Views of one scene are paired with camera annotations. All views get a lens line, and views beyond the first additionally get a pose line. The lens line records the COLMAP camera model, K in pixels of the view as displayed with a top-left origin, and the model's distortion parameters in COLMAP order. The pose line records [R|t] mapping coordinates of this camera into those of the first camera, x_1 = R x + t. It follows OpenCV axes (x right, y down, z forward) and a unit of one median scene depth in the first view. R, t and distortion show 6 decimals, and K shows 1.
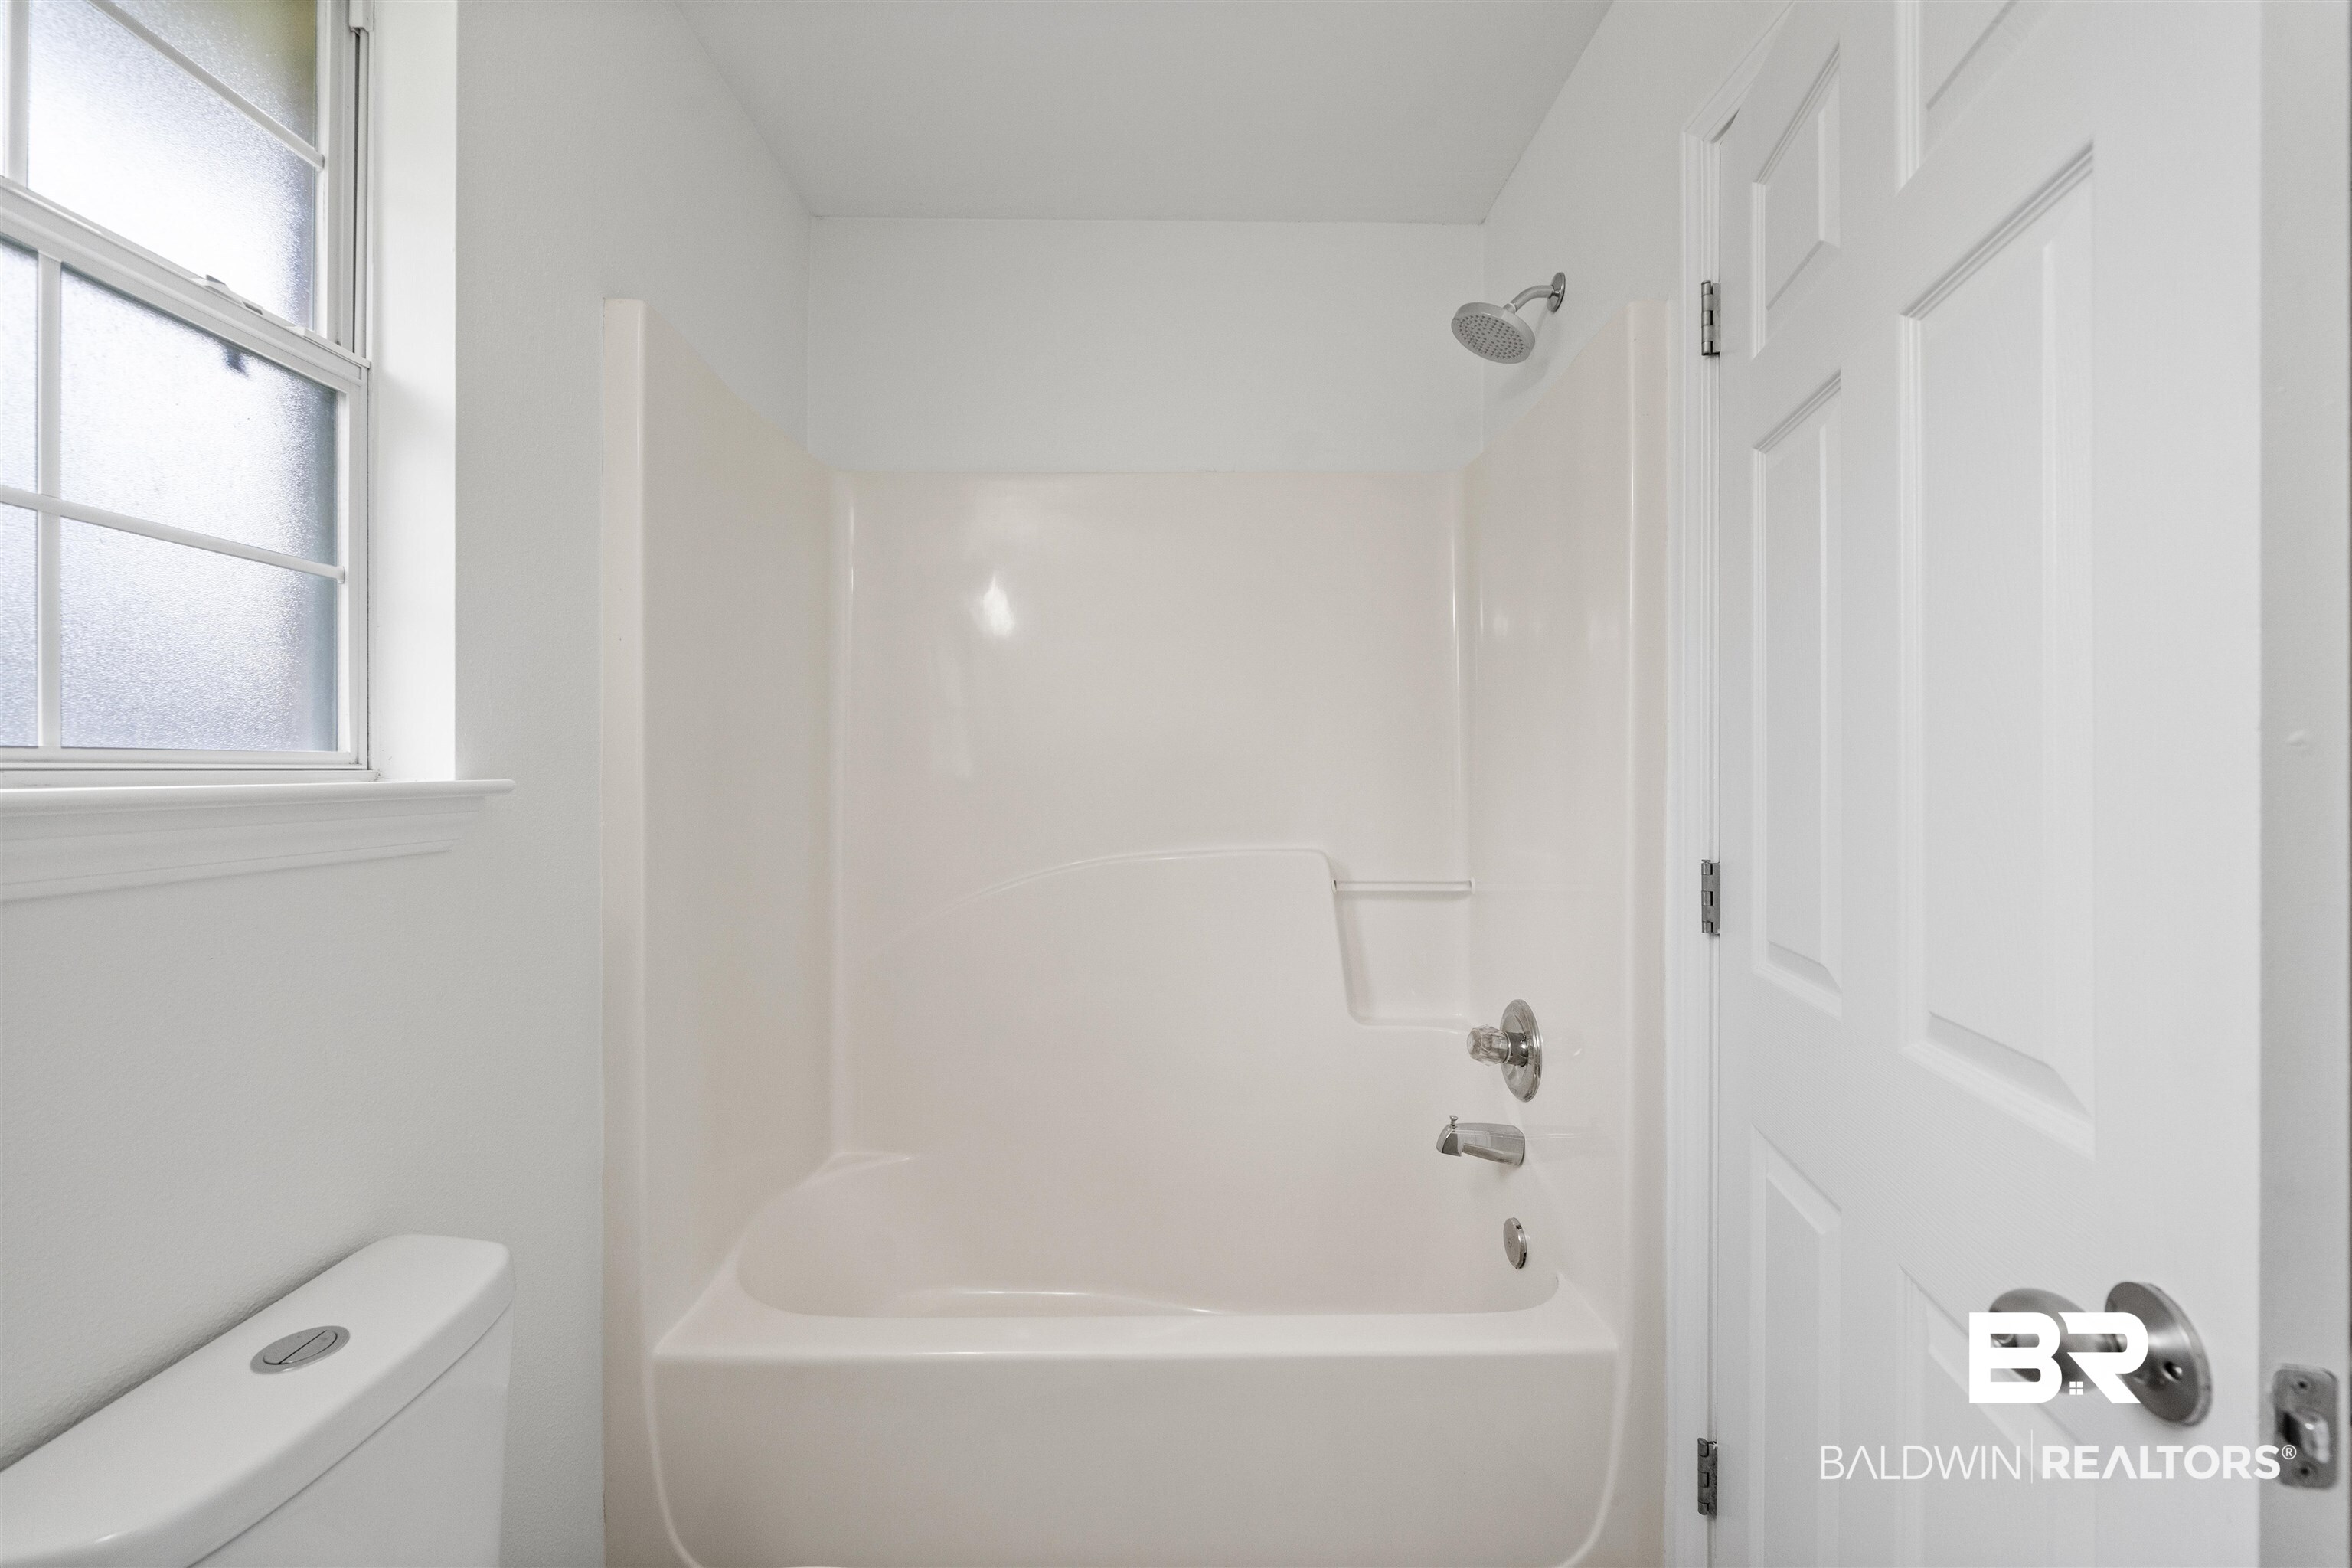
lens RADIAL K [[928.5, 0, 1182.5], [0, 928.5, 761.4], [0, 0, 1]] dist [0.000209, 0.000016]
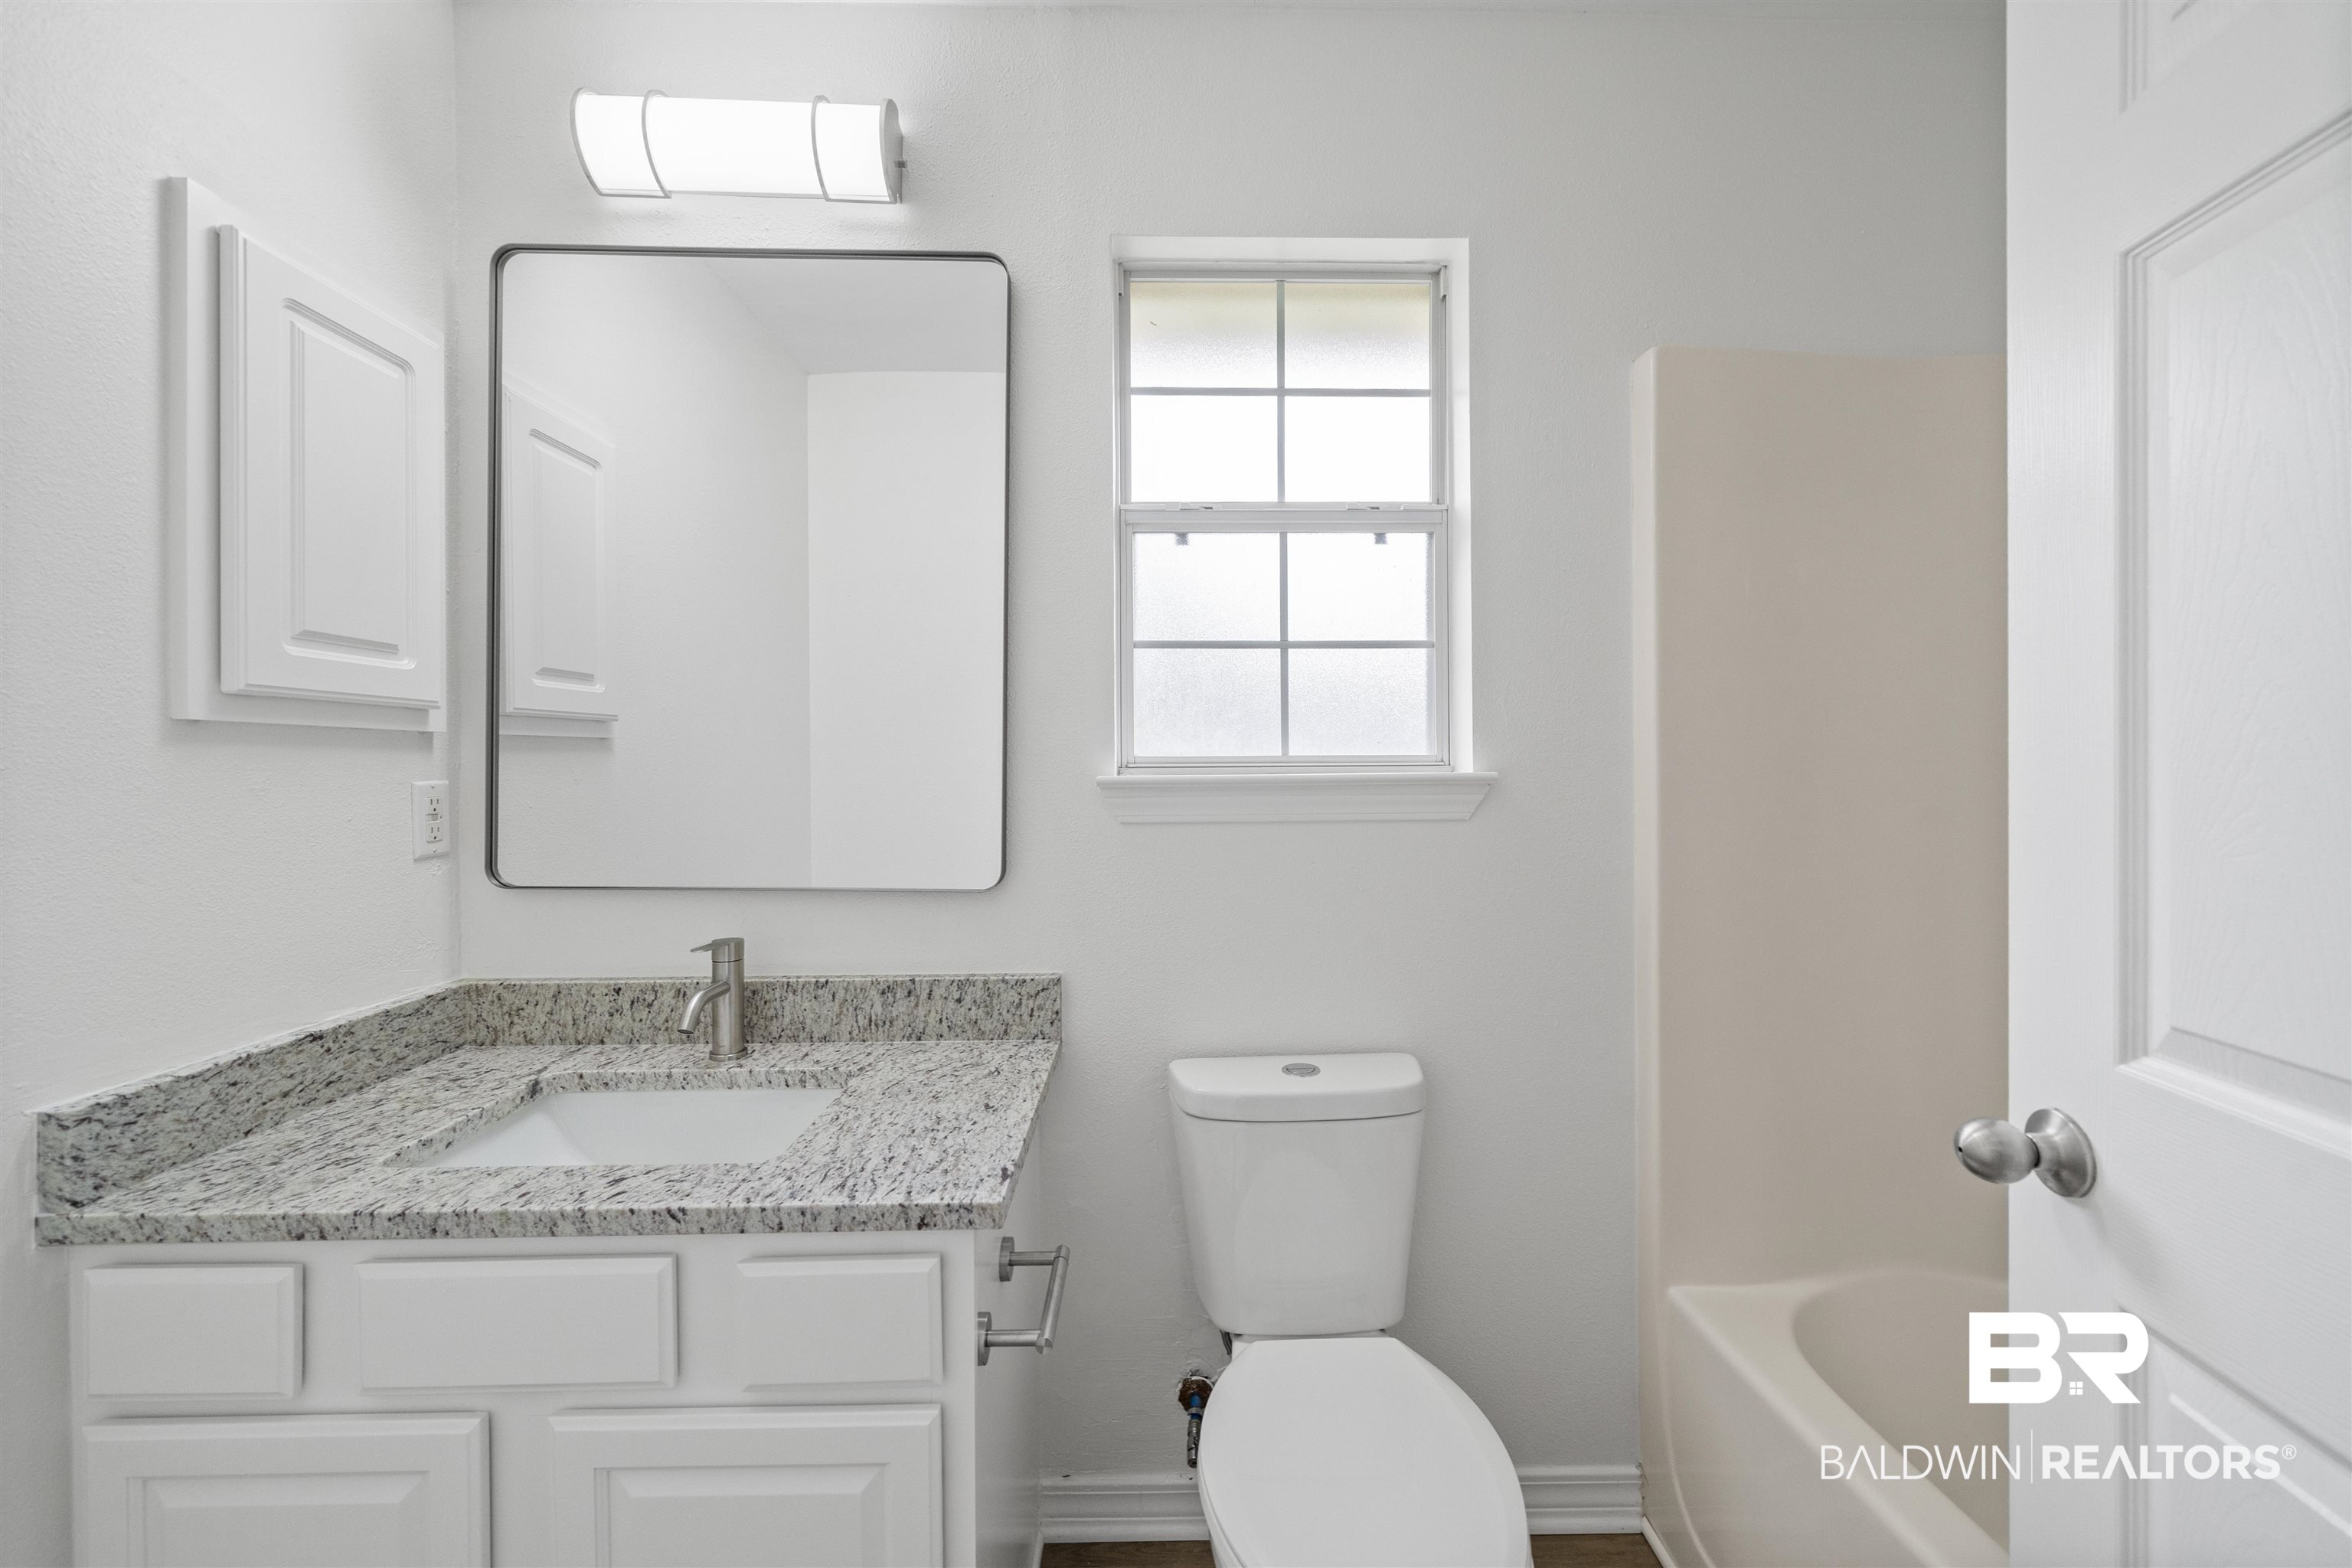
lens RADIAL K [[928.5, 0, 1182.5], [0, 928.5, 761.4], [0, 0, 1]] dist [0.000209, 0.000016]
pose [[0.000304, 0.000219, -1.000000, 0.690833], [0.010602, 0.999944, 0.000222, -0.002173], [0.999944, -0.010602, 0.000301, 0.546170]]
